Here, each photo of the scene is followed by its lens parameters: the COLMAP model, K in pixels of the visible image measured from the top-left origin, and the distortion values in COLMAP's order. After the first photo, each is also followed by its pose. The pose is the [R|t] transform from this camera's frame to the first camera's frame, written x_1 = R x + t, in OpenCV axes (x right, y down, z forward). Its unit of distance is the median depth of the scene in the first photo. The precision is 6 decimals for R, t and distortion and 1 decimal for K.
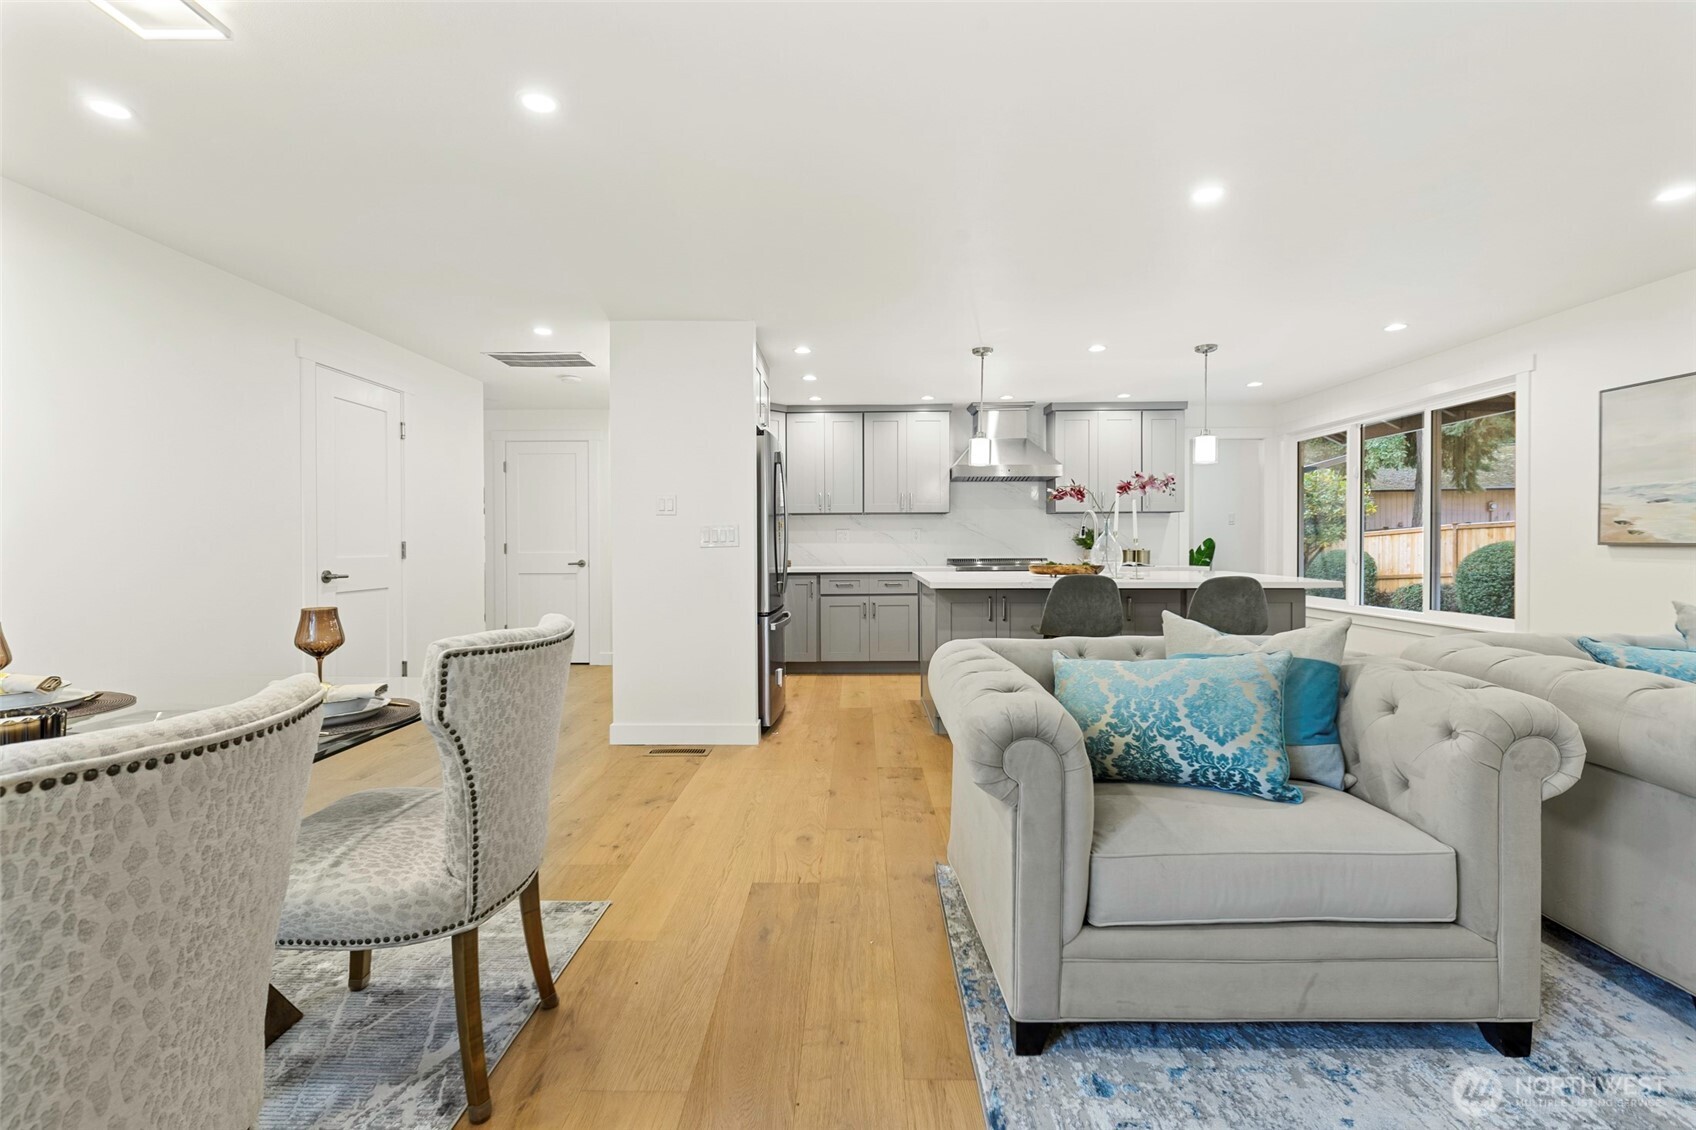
lens RADIAL K [[763.4, 0, 850.0], [0, 763.4, 565.5], [0, 0, 1]] dist [-0.002436, -0.001152]
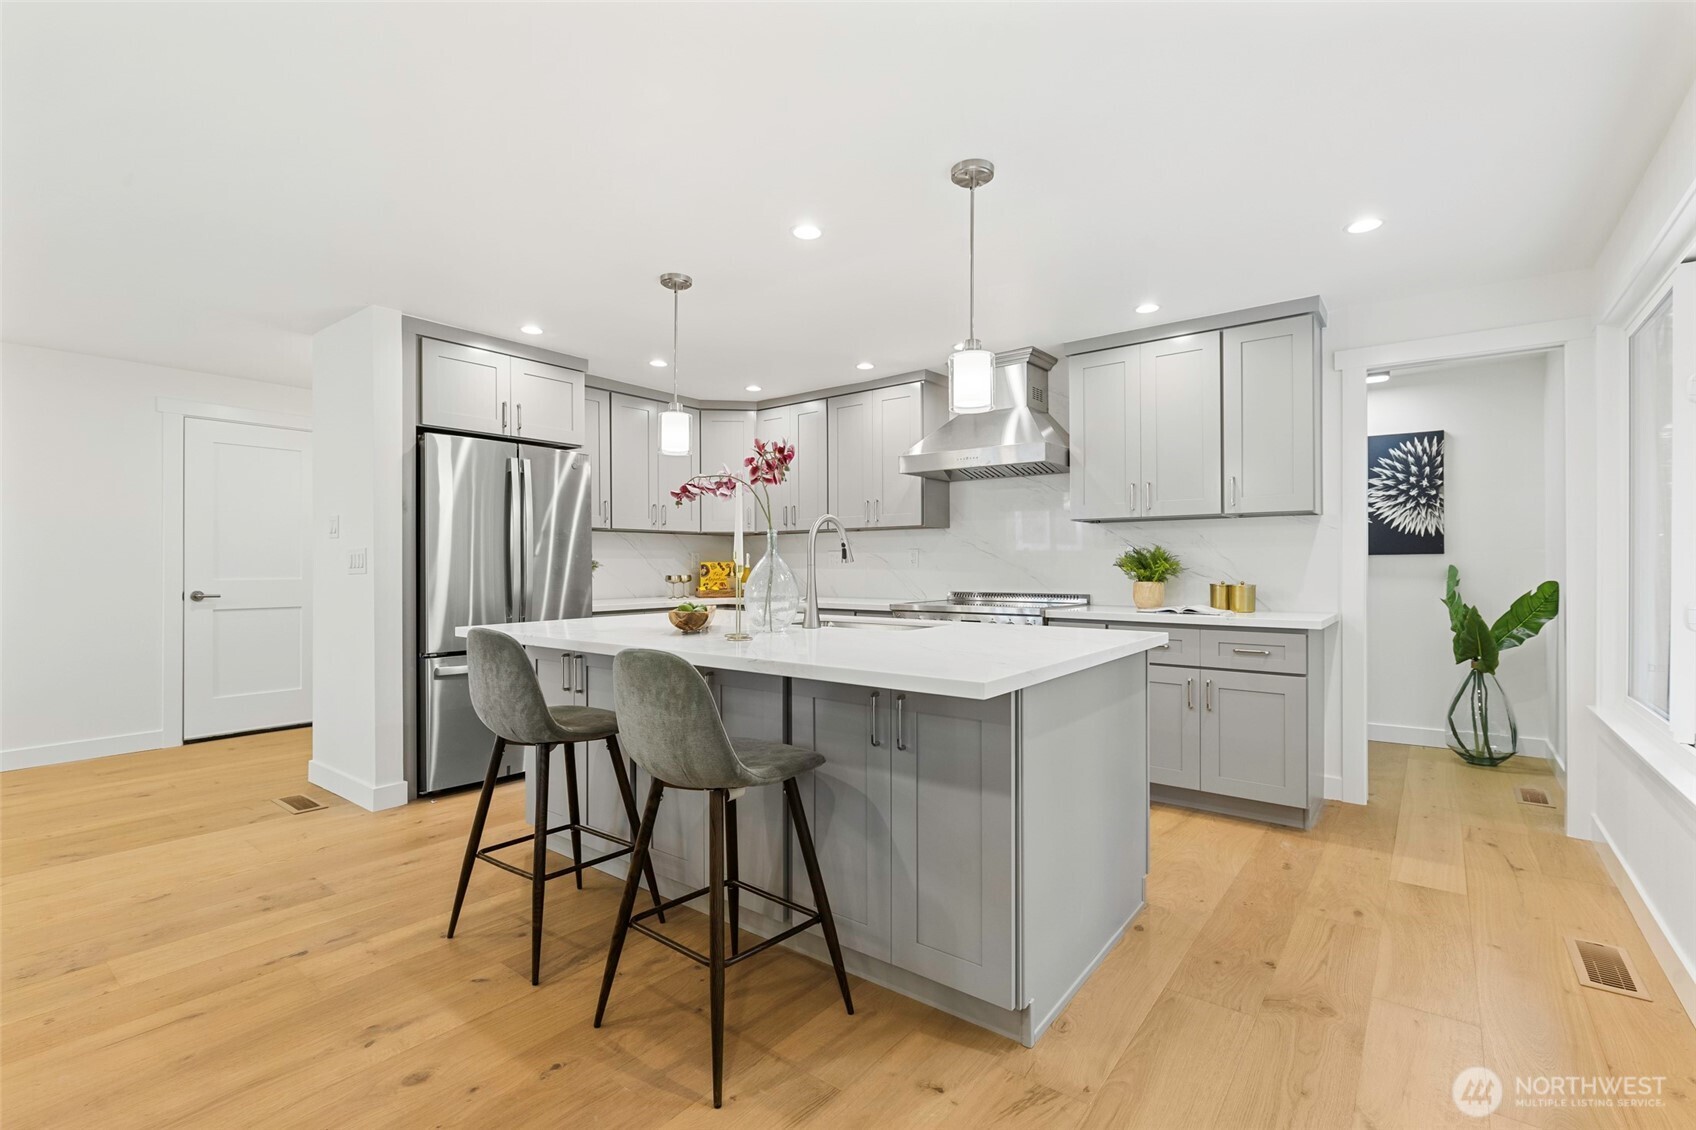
lens RADIAL K [[763.4, 0, 850.0], [0, 763.4, 565.5], [0, 0, 1]] dist [-0.002436, -0.001152]
pose [[0.802225, 0.002183, -0.597017, 0.748775], [-0.019923, 0.999534, -0.023116, -0.023150], [0.596689, 0.030439, 0.801895, 0.606937]]
